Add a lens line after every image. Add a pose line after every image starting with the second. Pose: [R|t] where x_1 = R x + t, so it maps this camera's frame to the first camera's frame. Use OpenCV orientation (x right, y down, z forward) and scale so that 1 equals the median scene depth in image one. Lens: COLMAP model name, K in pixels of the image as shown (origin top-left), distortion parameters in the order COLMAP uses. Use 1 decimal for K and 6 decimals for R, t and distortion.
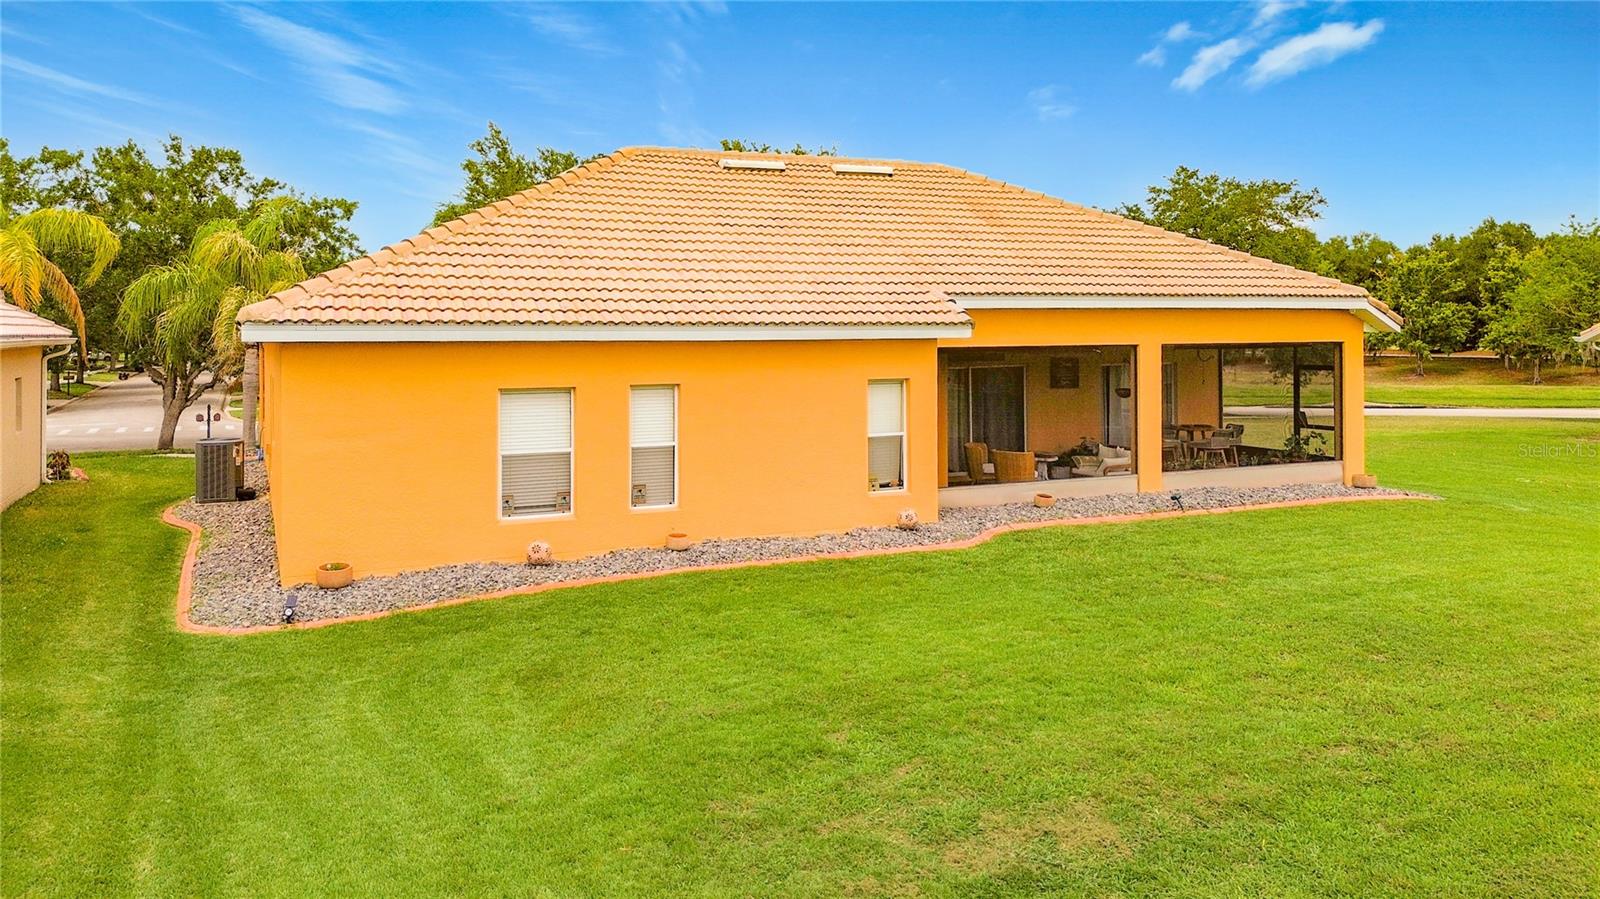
lens RADIAL K [[1190.8, 0, 810.7], [0, 1190.8, 446.9], [0, 0, 1]] dist [0.077445, -0.155987]
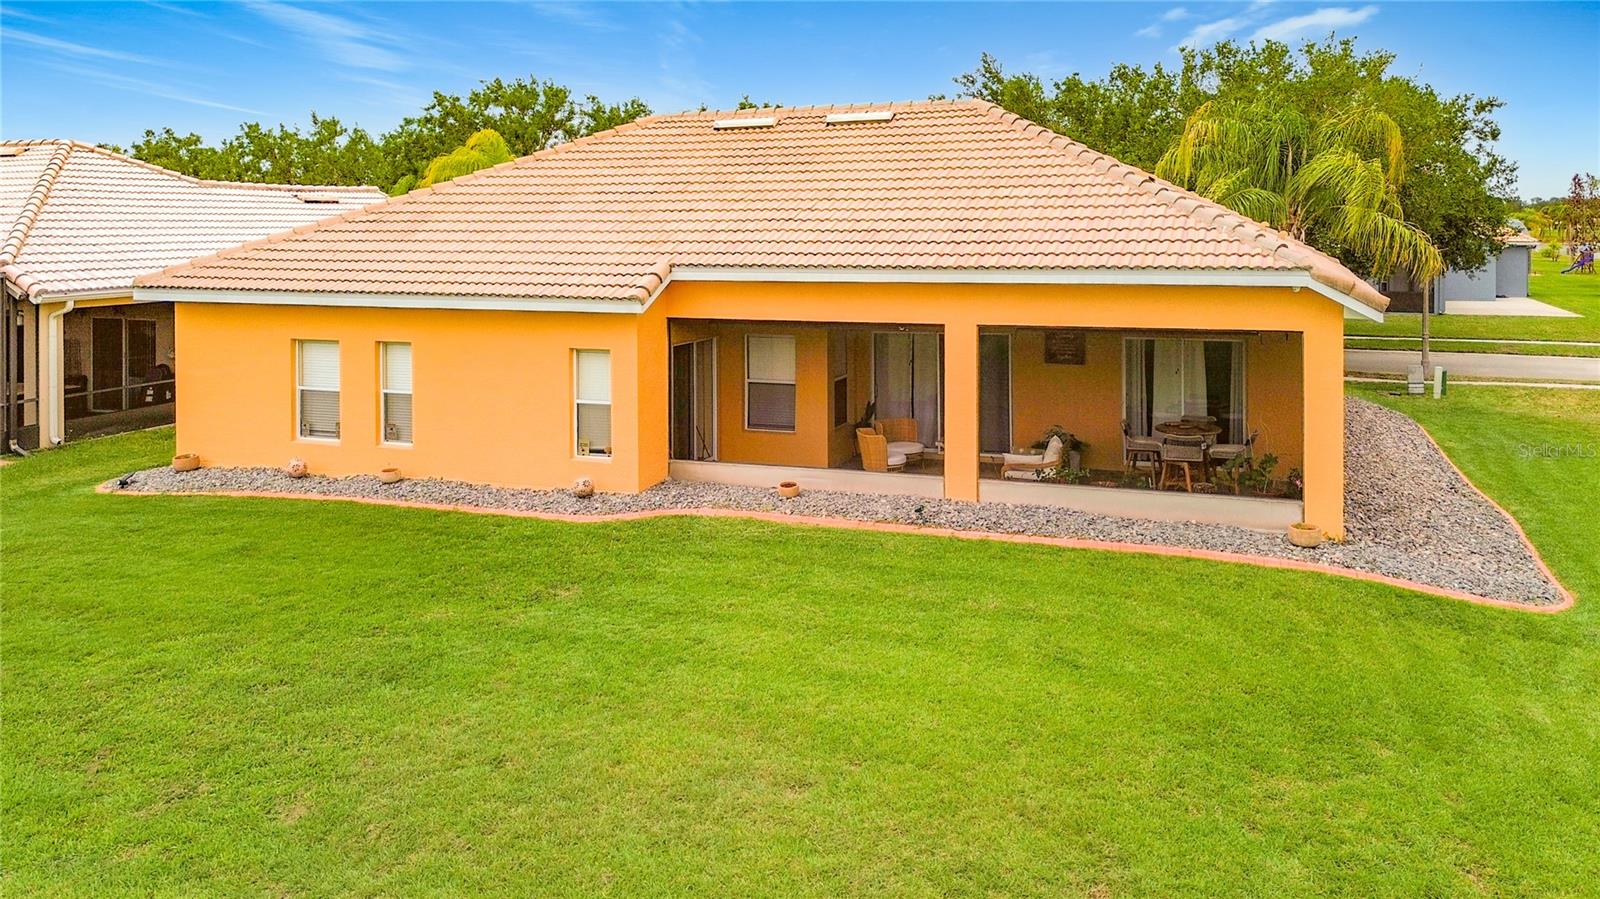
lens RADIAL K [[1190.8, 0, 810.7], [0, 1190.8, 446.9], [0, 0, 1]] dist [0.077445, -0.155987]
pose [[0.716213, 0.124831, -0.686627, 0.792089], [-0.069903, 0.991757, 0.107389, -0.083688], [0.694372, -0.028916, 0.719035, 0.329571]]
